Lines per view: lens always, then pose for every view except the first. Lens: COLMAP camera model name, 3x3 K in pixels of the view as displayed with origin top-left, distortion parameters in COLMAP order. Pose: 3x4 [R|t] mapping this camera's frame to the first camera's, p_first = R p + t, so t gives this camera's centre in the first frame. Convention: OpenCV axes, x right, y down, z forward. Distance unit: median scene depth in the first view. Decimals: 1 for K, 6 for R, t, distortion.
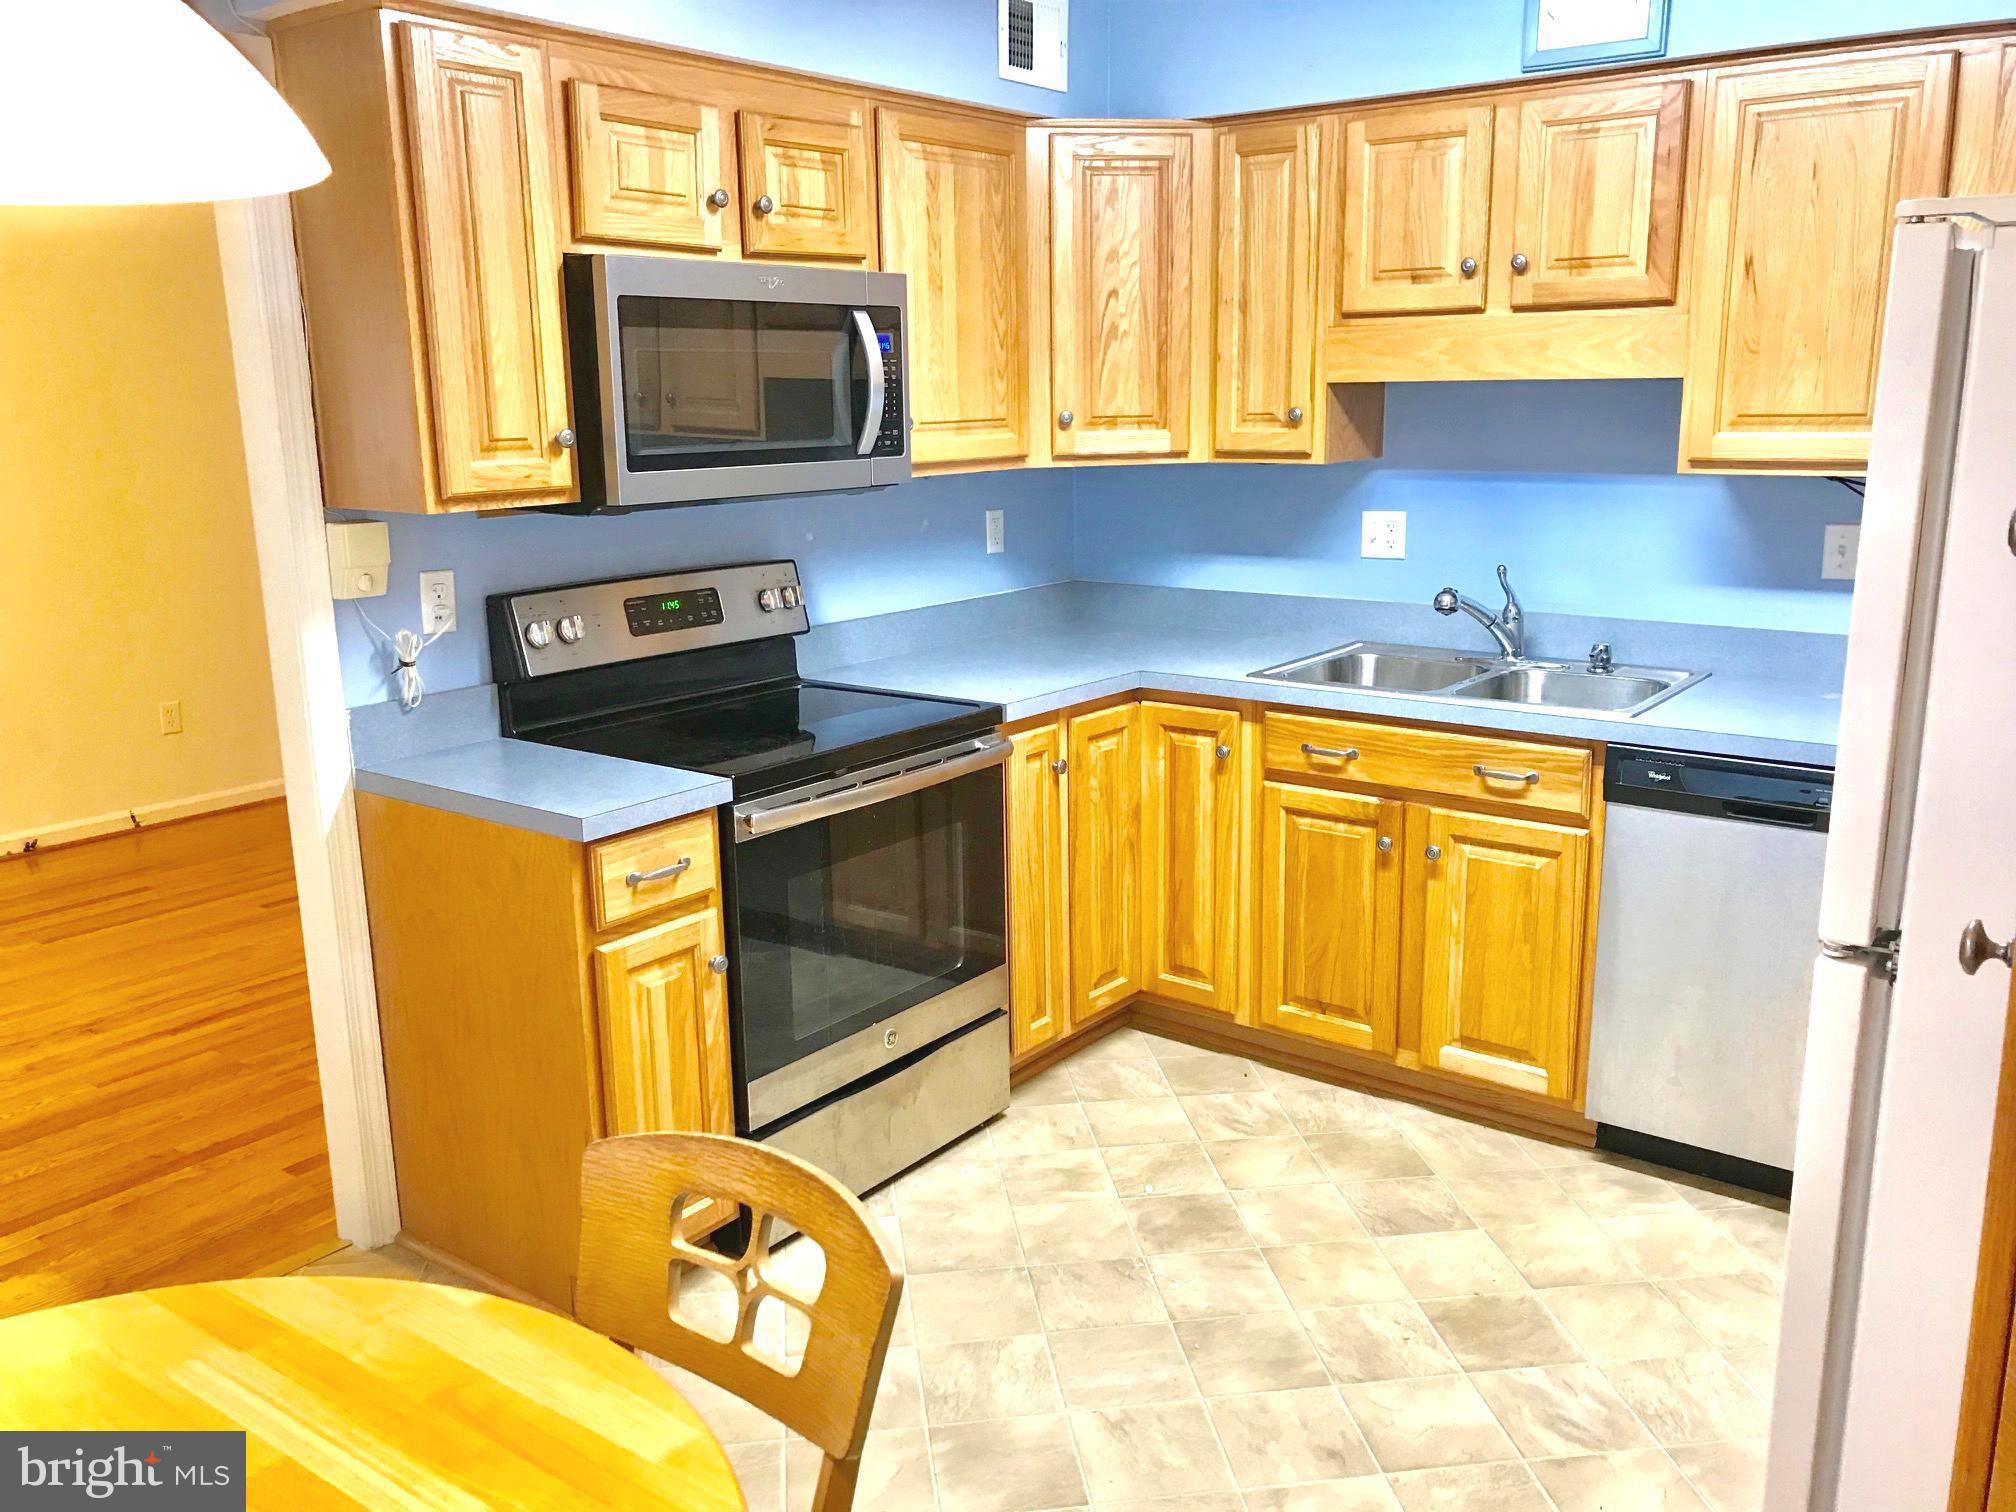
lens RADIAL K [[1636.7, 0, 1017.3], [0, 1636.7, 729.7], [0, 0, 1]] dist [0.124587, -0.319263]
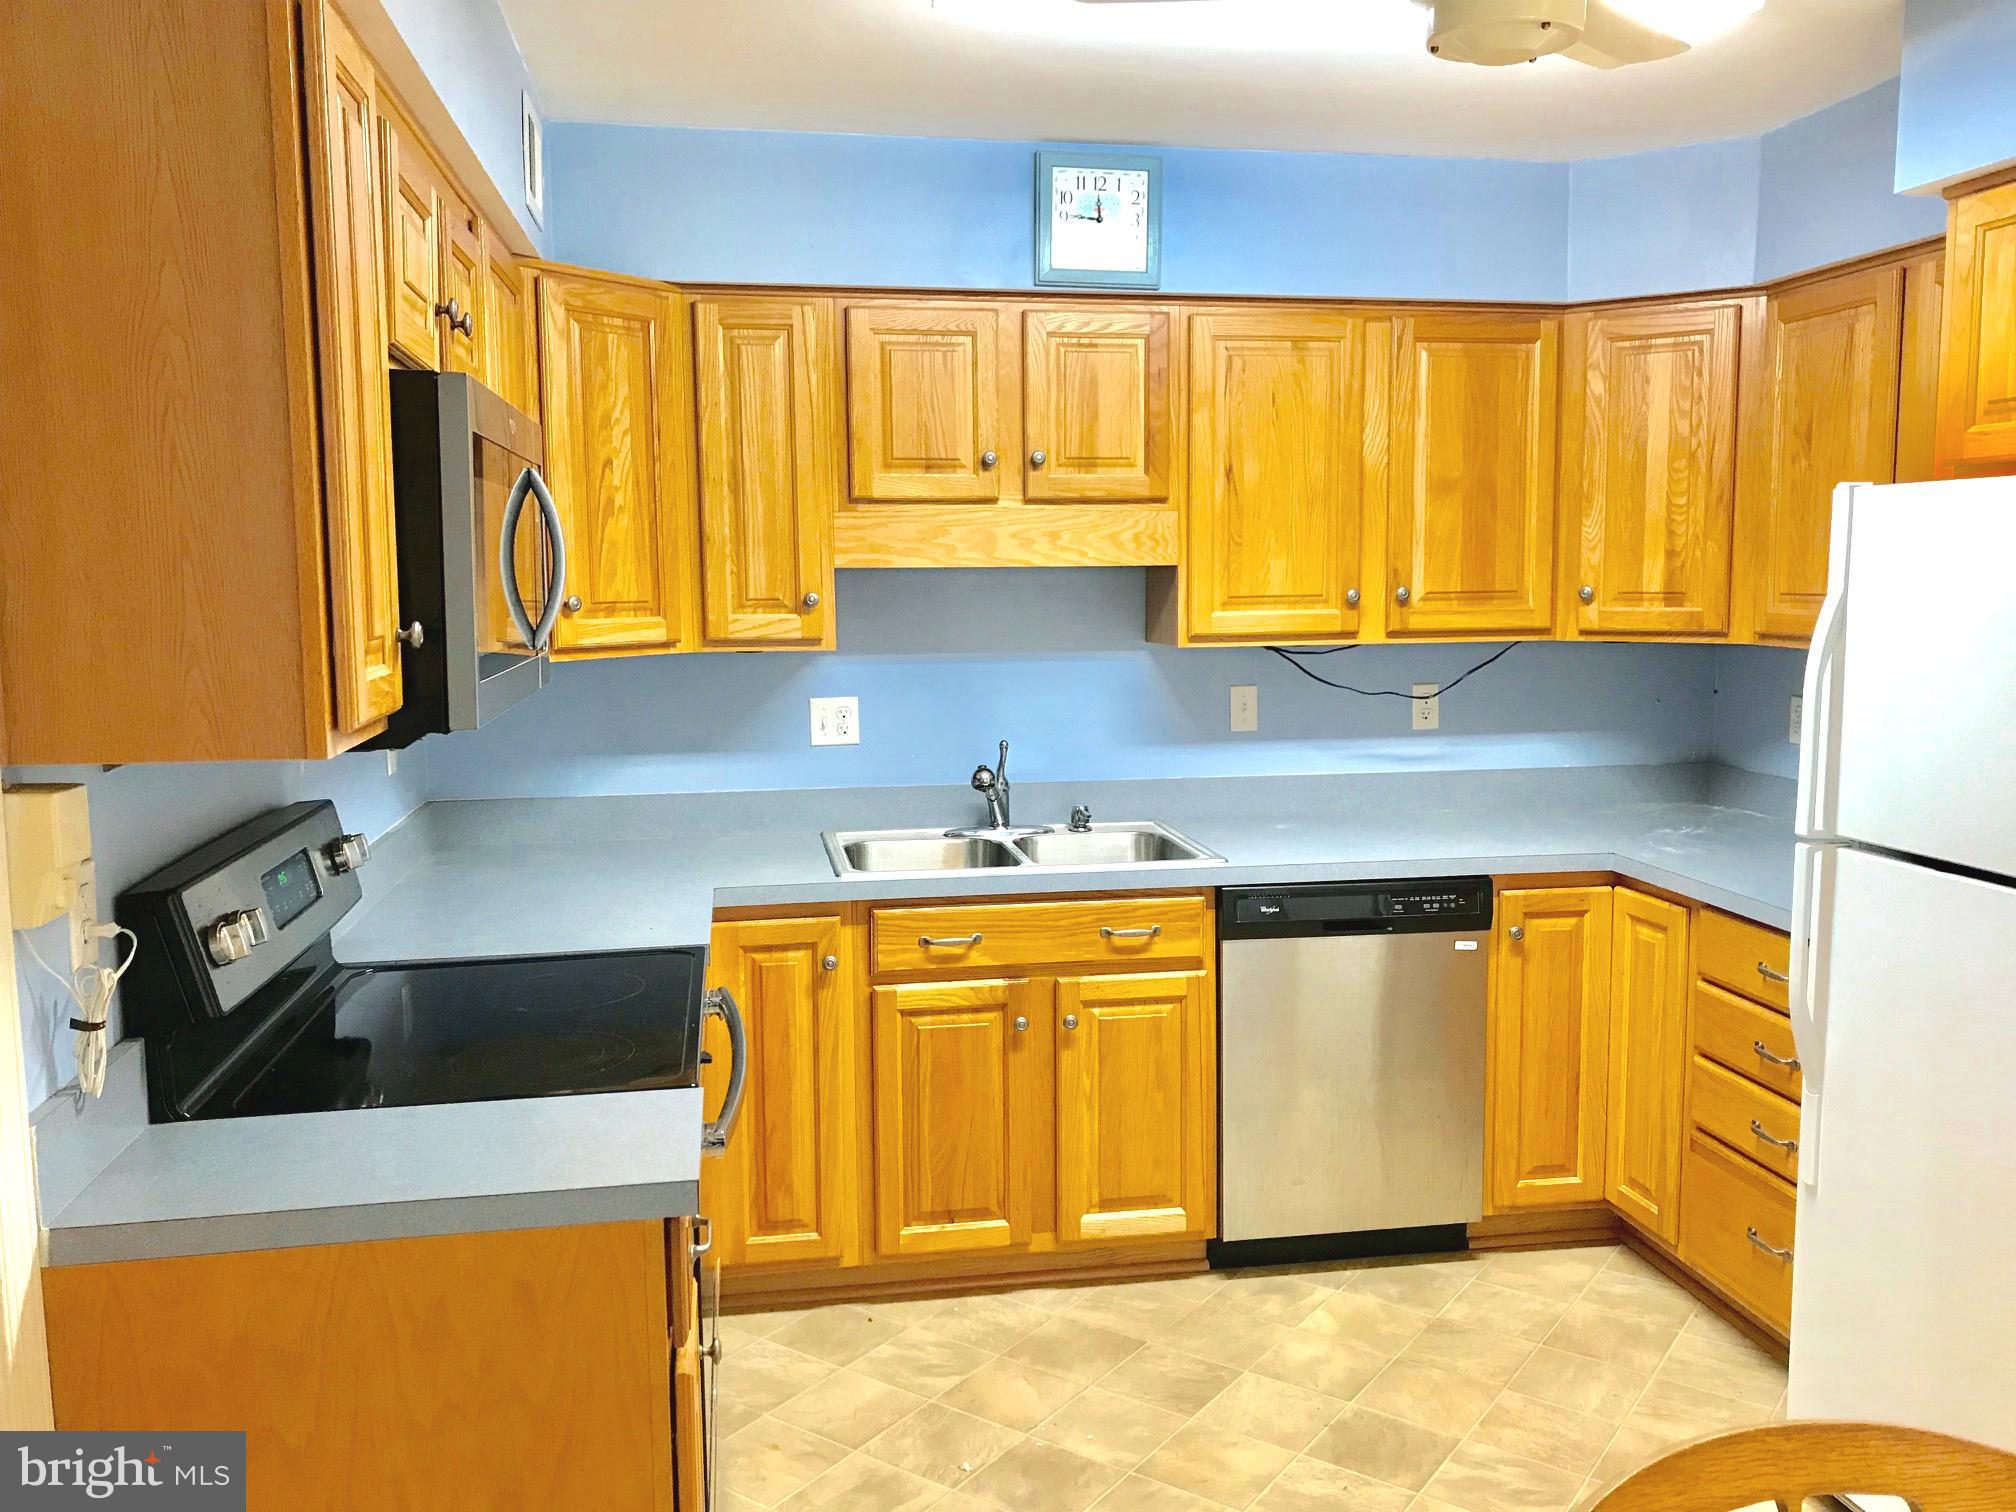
lens RADIAL K [[1636.7, 0, 1017.3], [0, 1636.7, 729.7], [0, 0, 1]] dist [0.124587, -0.319263]
pose [[0.681765, -0.063861, 0.728779, -0.476685], [0.149708, 0.987280, -0.053538, -0.051849], [-0.716089, 0.145604, 0.682653, 0.298092]]
